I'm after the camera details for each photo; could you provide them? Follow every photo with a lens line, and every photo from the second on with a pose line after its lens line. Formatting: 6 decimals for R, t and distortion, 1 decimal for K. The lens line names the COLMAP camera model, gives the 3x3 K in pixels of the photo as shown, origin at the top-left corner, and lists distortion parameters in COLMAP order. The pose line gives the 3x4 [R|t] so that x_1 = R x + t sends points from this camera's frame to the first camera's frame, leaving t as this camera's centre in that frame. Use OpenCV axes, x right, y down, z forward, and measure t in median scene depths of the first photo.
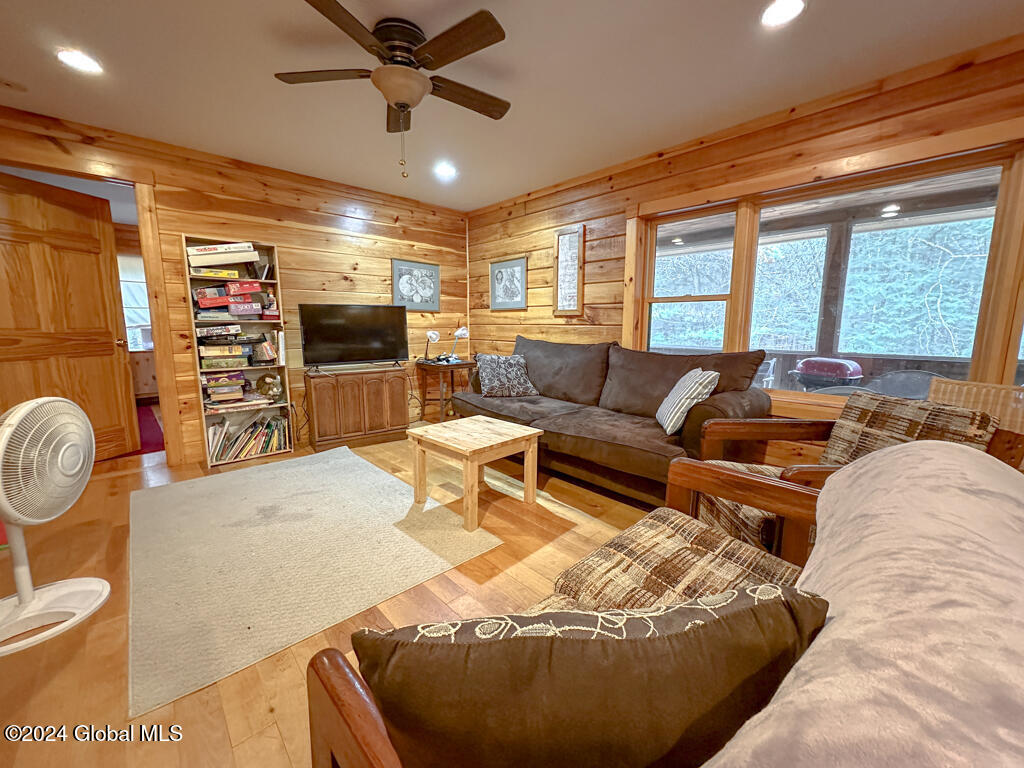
lens RADIAL K [[408.4, 0, 512.0], [0, 408.4, 384.0], [0, 0, 1]] dist [-0.000324, -0.000180]
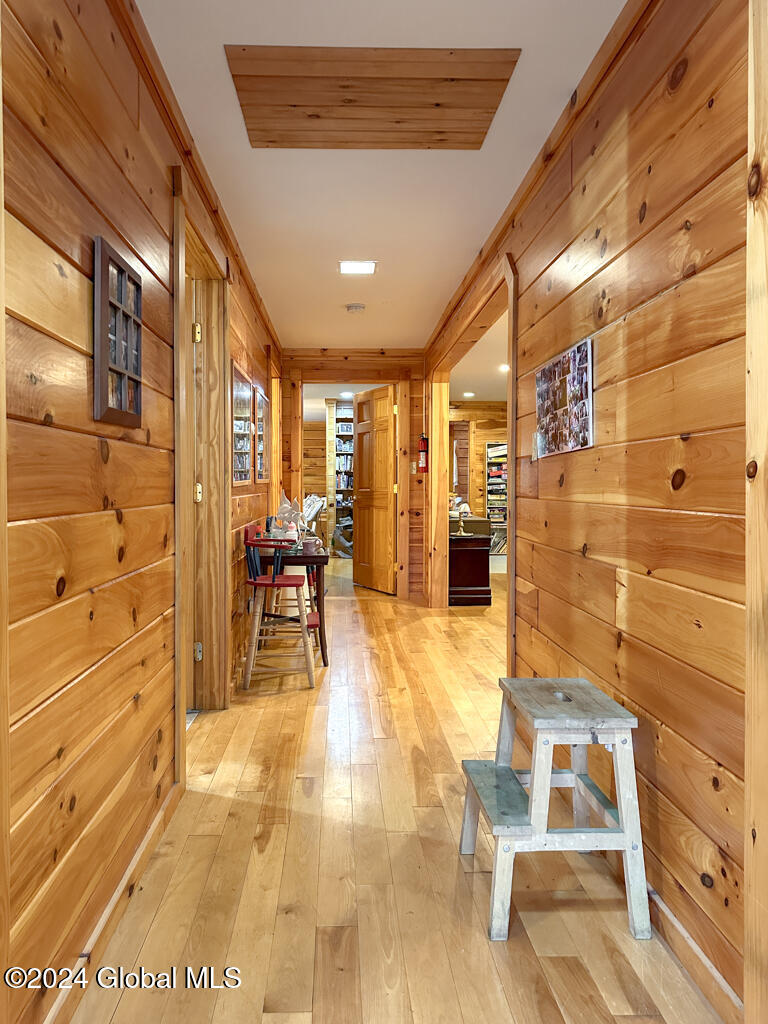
lens RADIAL K [[740.7, 0, 384.0], [0, 740.7, 512.0], [0, 0, 1]] dist [-0.001271, -0.009133]
pose [[0.775429, 0.021959, -0.631053, 1.090221], [-0.089160, 0.993190, -0.074998, 0.294371], [0.625109, 0.114420, 0.772106, -2.019388]]
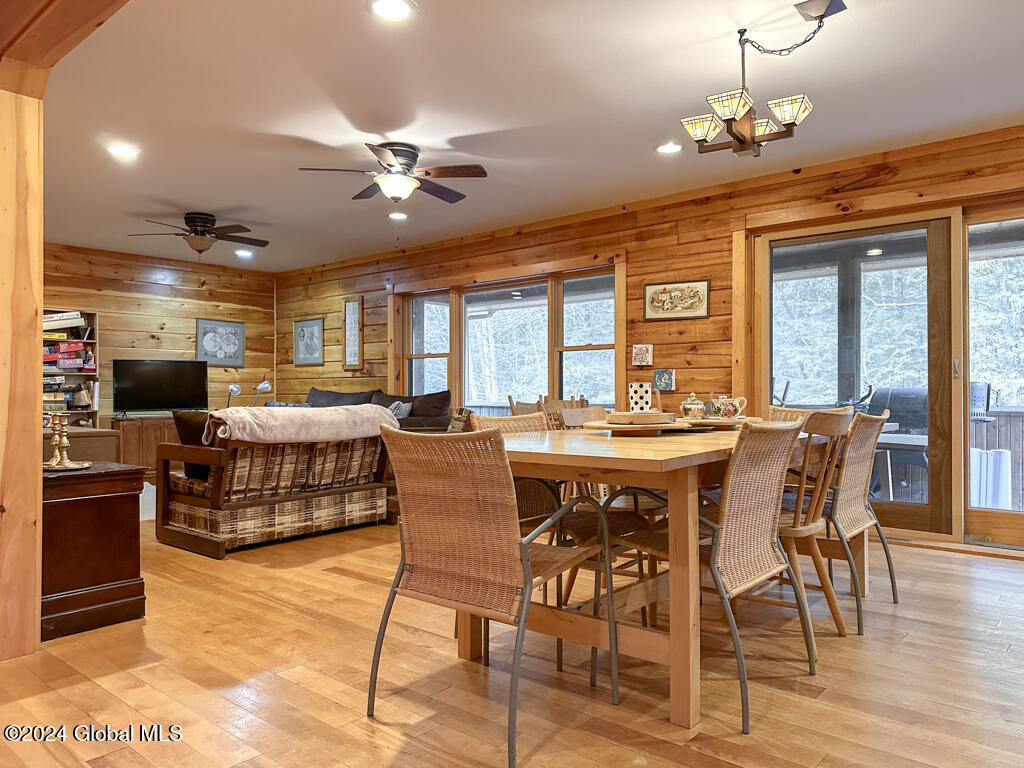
lens RADIAL K [[740.7, 0, 512.0], [0, 740.7, 384.0], [0, 0, 1]] dist [-0.001271, -0.009133]
pose [[0.994192, -0.002592, 0.107593, 0.407941], [0.019679, 0.987234, -0.158057, 0.241513], [-0.105810, 0.159256, 0.981551, -1.244181]]
